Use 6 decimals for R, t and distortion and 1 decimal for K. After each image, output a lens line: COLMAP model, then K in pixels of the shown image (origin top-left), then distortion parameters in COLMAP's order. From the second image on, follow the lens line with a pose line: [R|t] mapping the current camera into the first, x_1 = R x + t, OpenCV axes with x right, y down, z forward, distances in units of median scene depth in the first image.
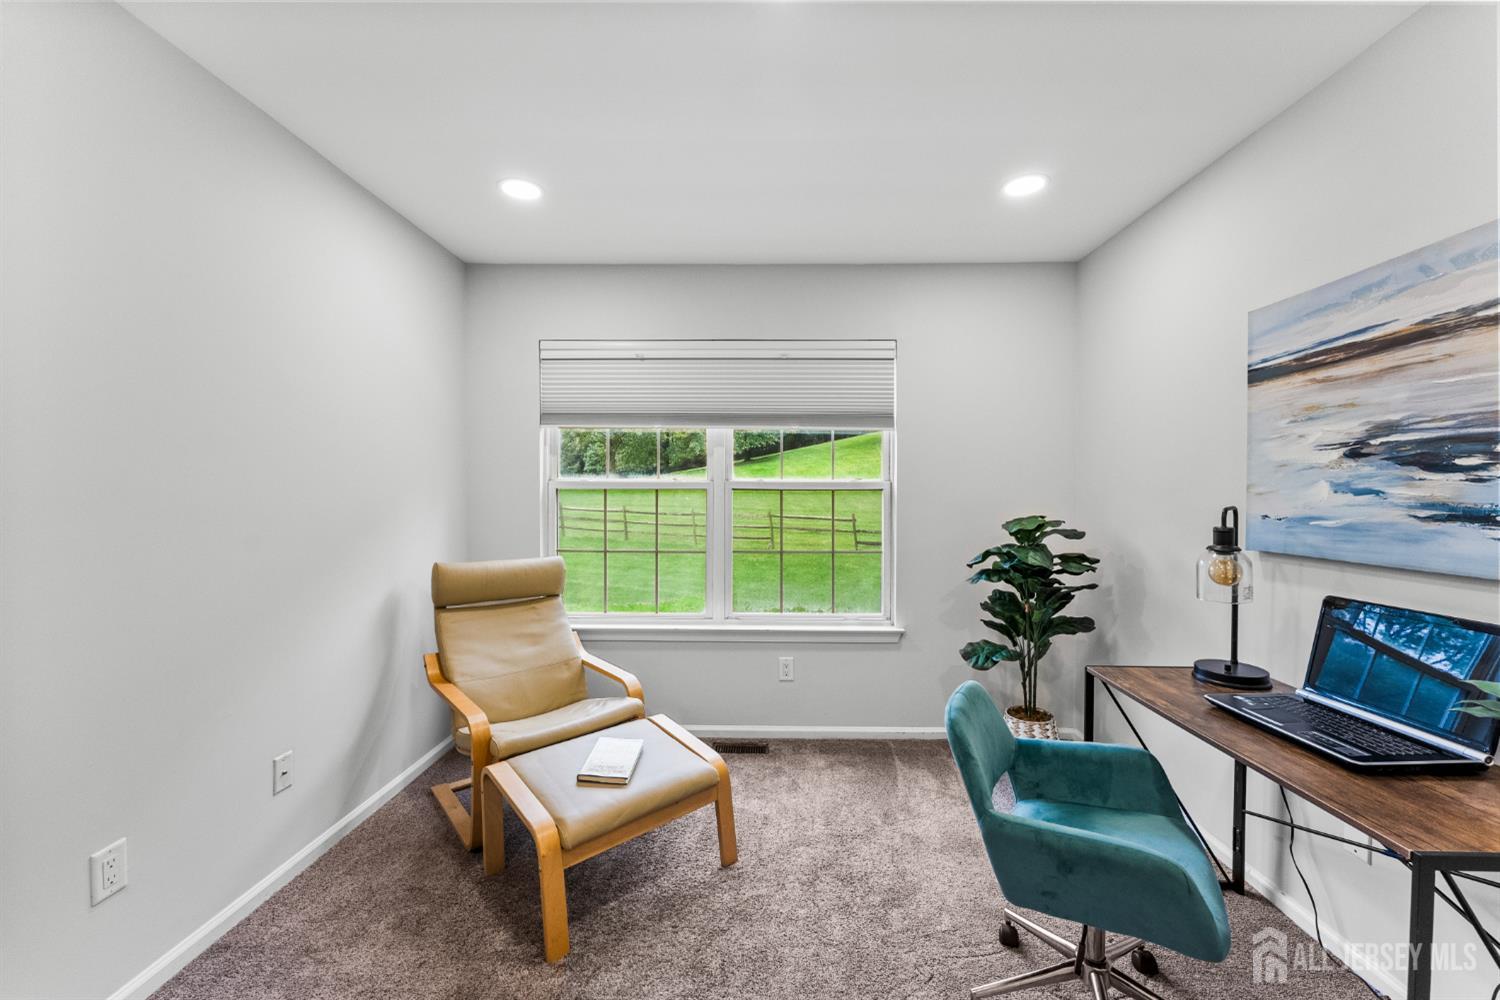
lens RADIAL K [[605.2, 0, 757.2], [0, 605.2, 500.4], [0, 0, 1]] dist [0.000254, -0.000441]
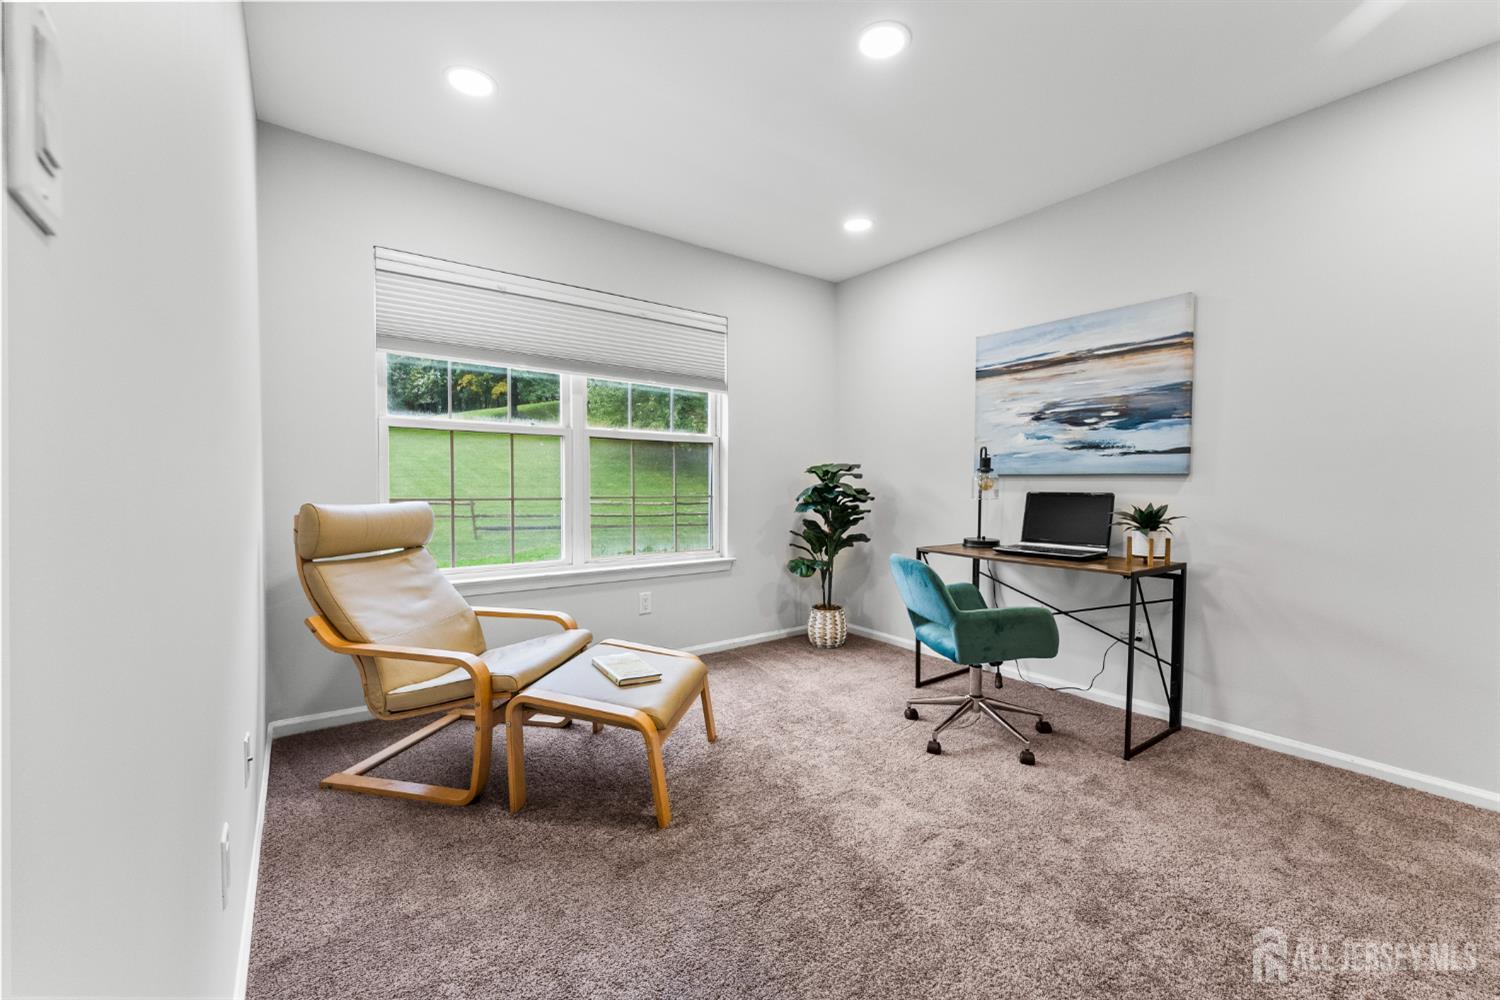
lens RADIAL K [[605.2, 0, 768.5], [0, 605.2, 498.6], [0, 0, 1]] dist [0.000254, -0.000441]
pose [[0.784417, -0.016257, 0.620021, -0.870880], [0.005533, 0.999800, 0.019216, 0.134752], [-0.620210, -0.011643, 0.784350, 0.010163]]
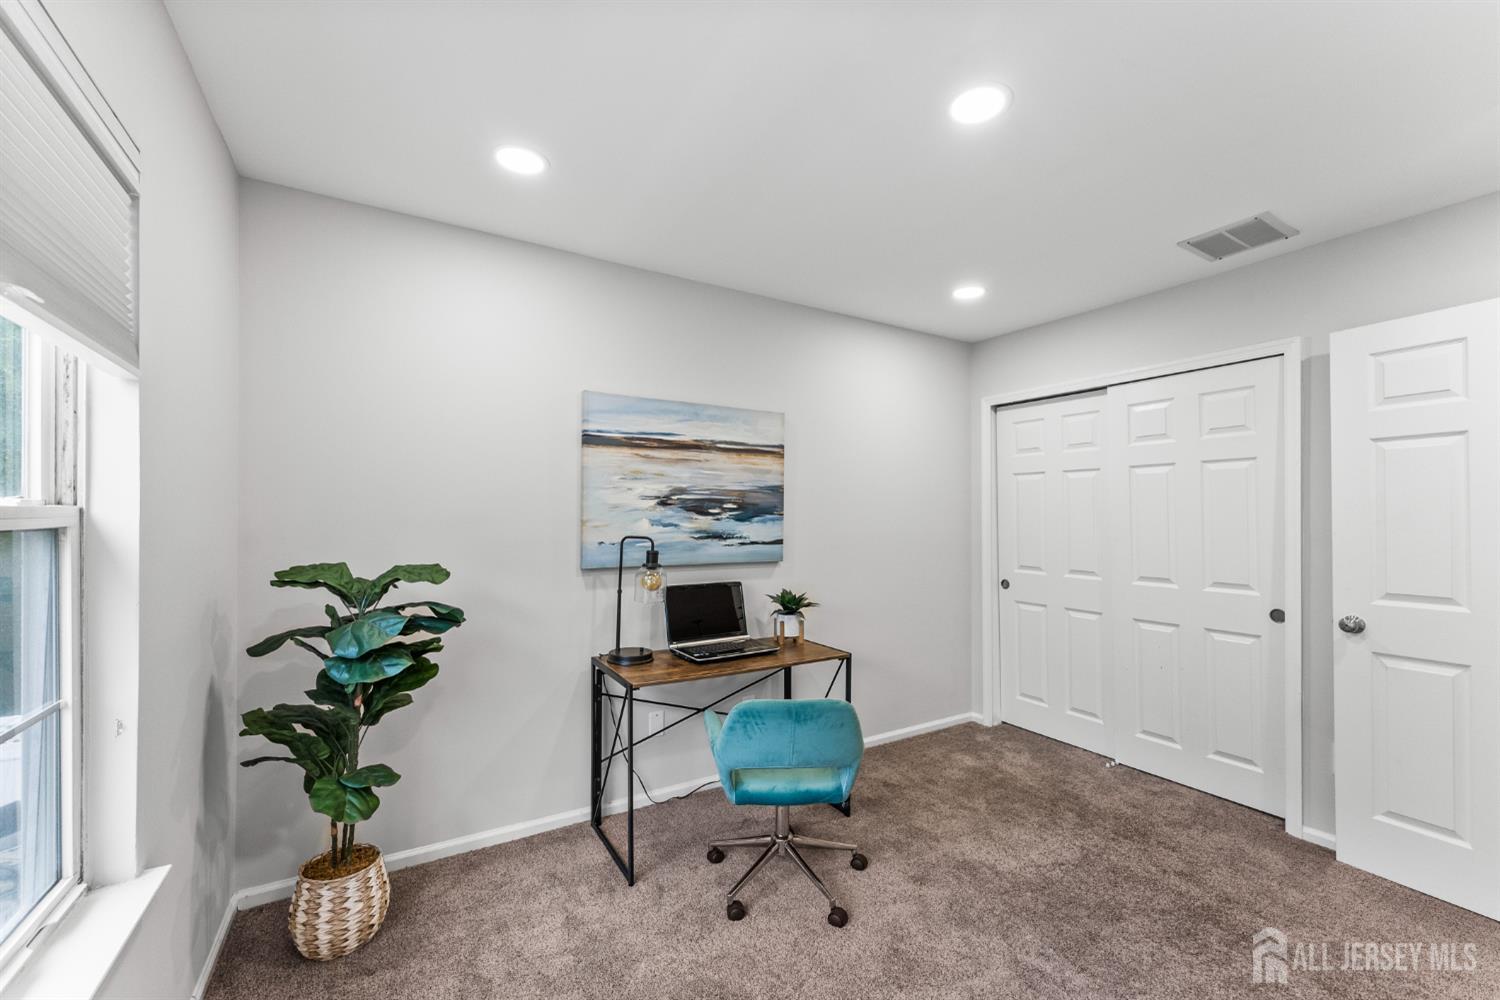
lens RADIAL K [[605.2, 0, 742.7], [0, 605.2, 515.2], [0, 0, 1]] dist [0.000254, -0.000441]
pose [[-0.524155, -0.001255, 0.851622, -0.601394], [0.007005, 0.999959, 0.005786, -0.049425], [-0.851594, 0.008998, -0.524125, 1.670551]]
